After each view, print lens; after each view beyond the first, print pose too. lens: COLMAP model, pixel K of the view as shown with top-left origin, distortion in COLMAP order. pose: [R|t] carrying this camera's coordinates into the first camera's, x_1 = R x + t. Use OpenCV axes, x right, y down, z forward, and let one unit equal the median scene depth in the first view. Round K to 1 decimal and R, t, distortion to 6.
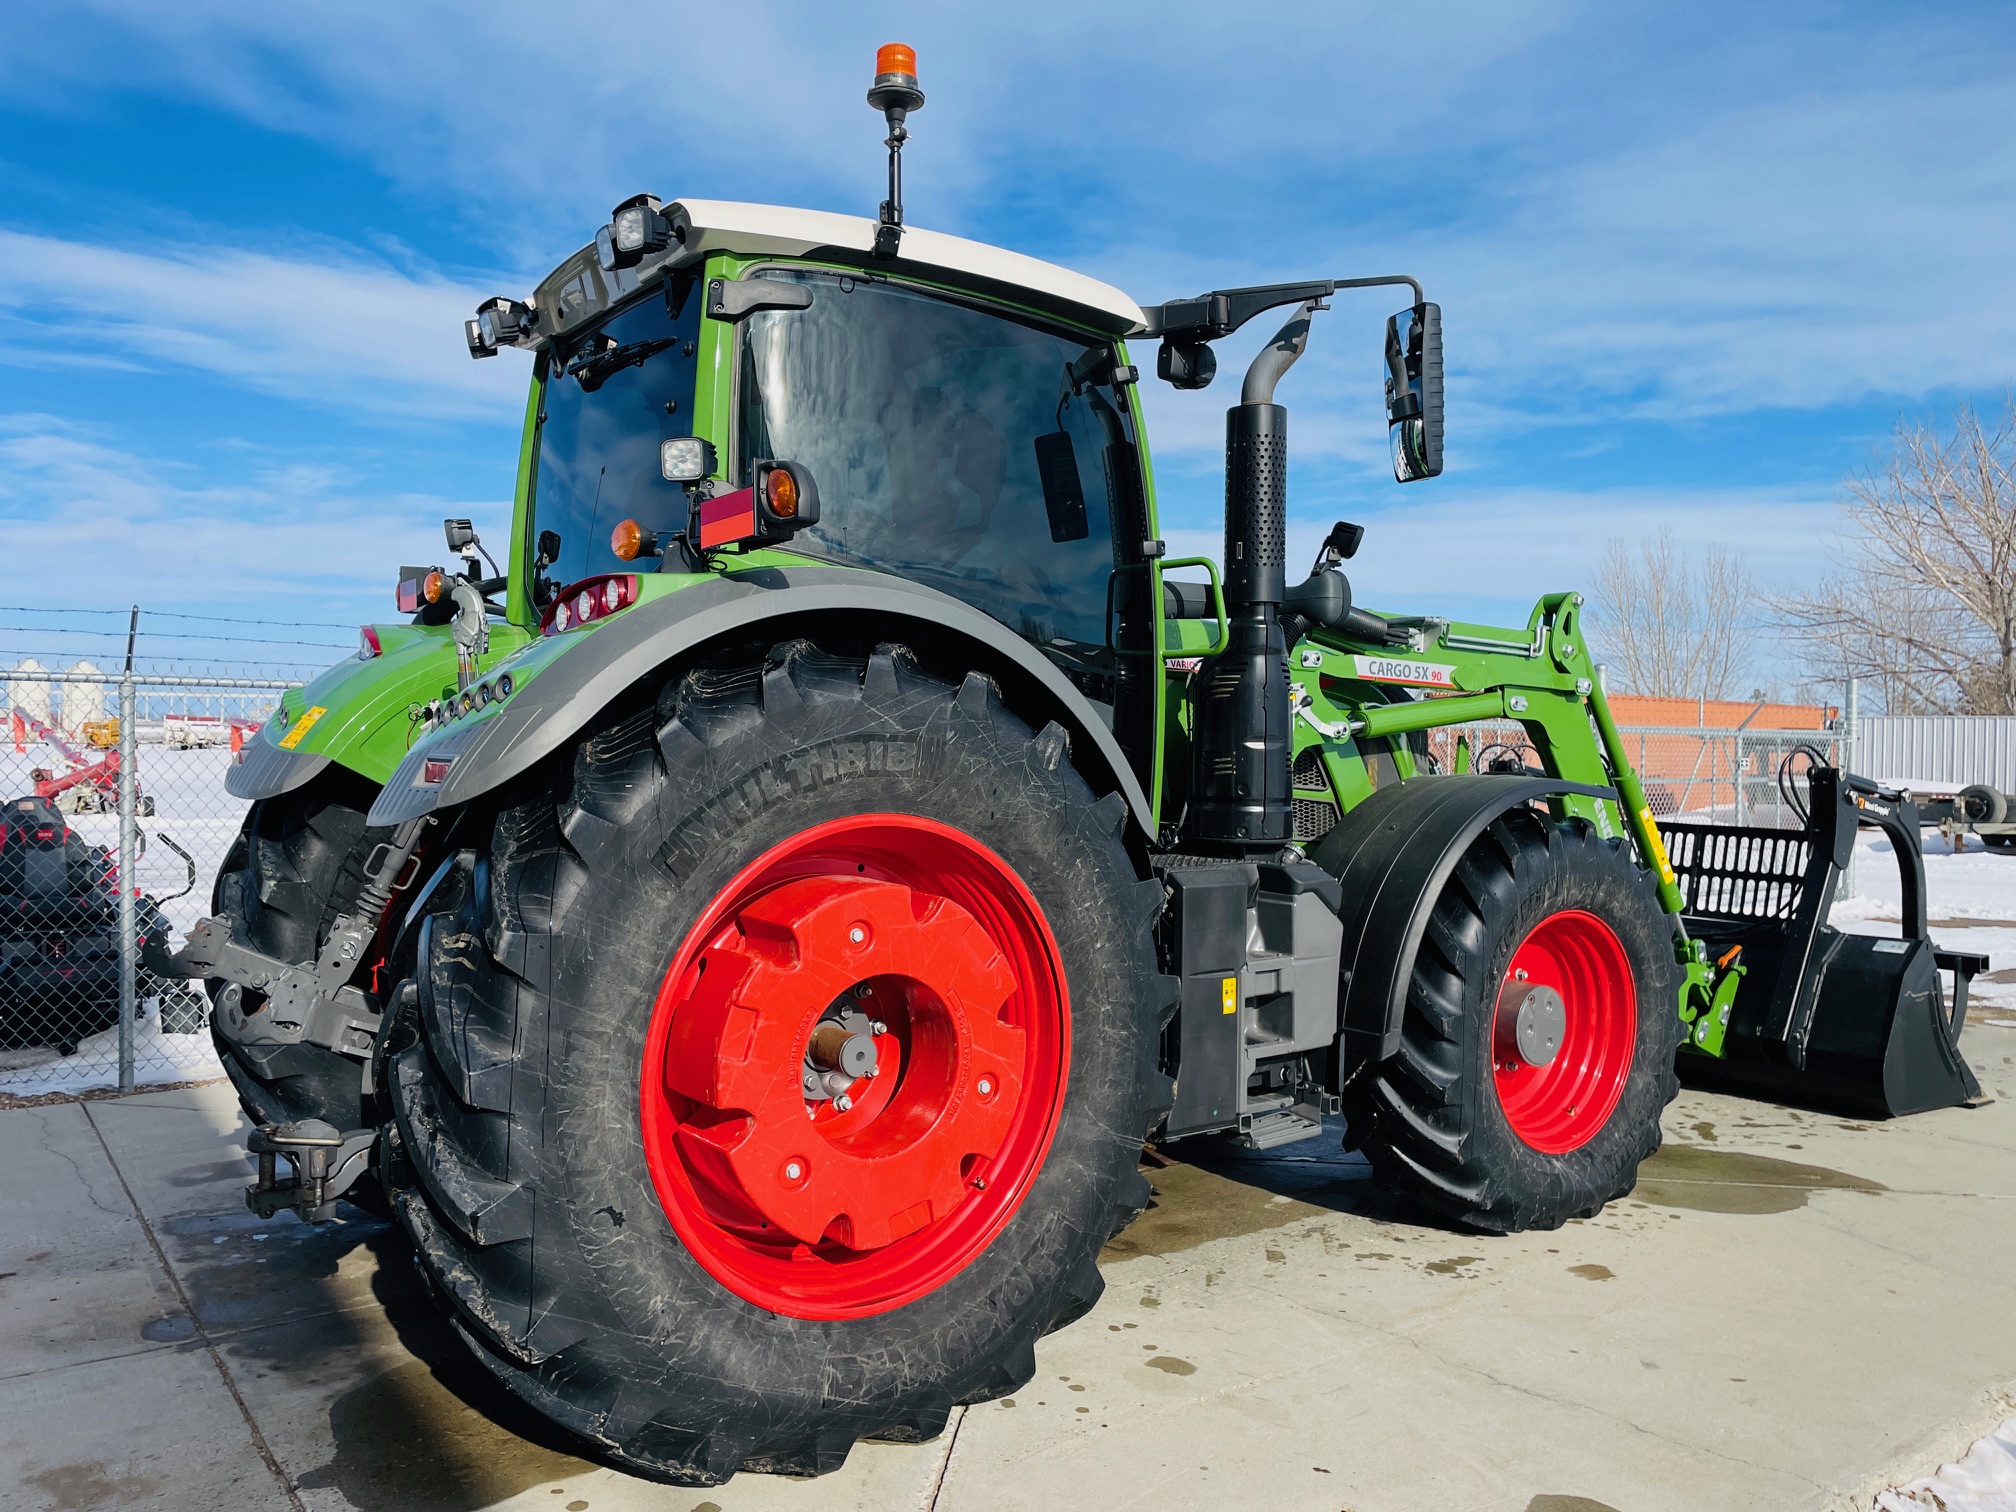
lens RADIAL K [[1537.8, 0, 997.0], [0, 1537.8, 735.0], [0, 0, 1]] dist [0.097284, -0.117782]
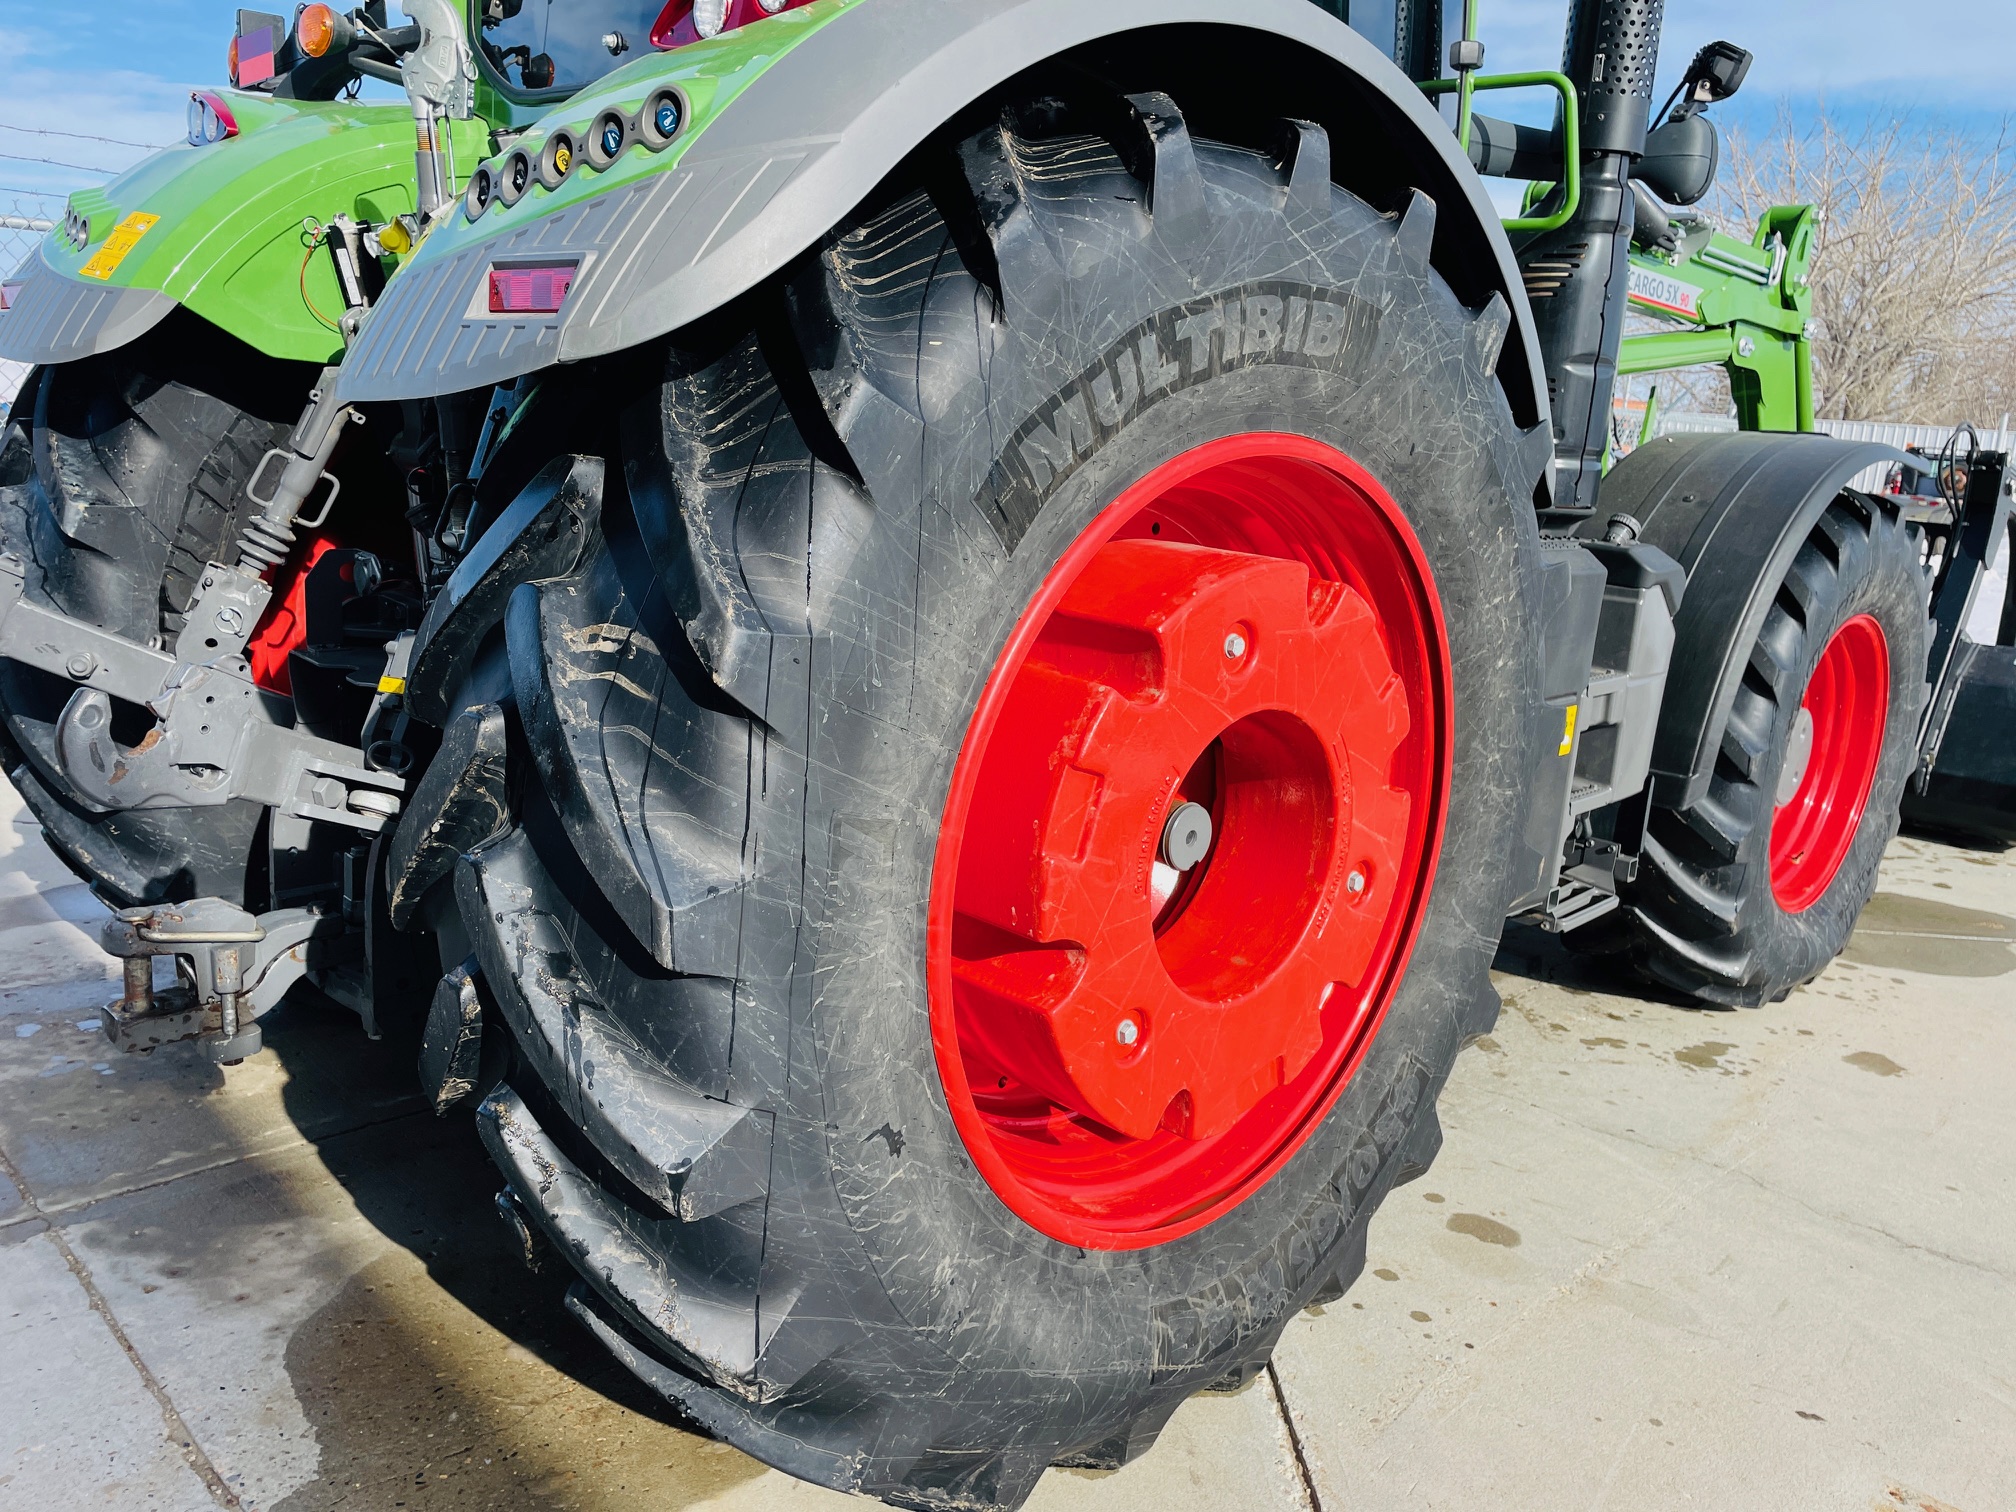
lens RADIAL K [[1537.8, 0, 997.0], [0, 1537.8, 735.0], [0, 0, 1]] dist [0.097284, -0.117782]
pose [[0.988473, 0.021515, 0.149863, -0.265821], [-0.052886, 0.976565, 0.208623, 0.046972], [-0.141862, -0.214144, 0.966446, 0.446190]]
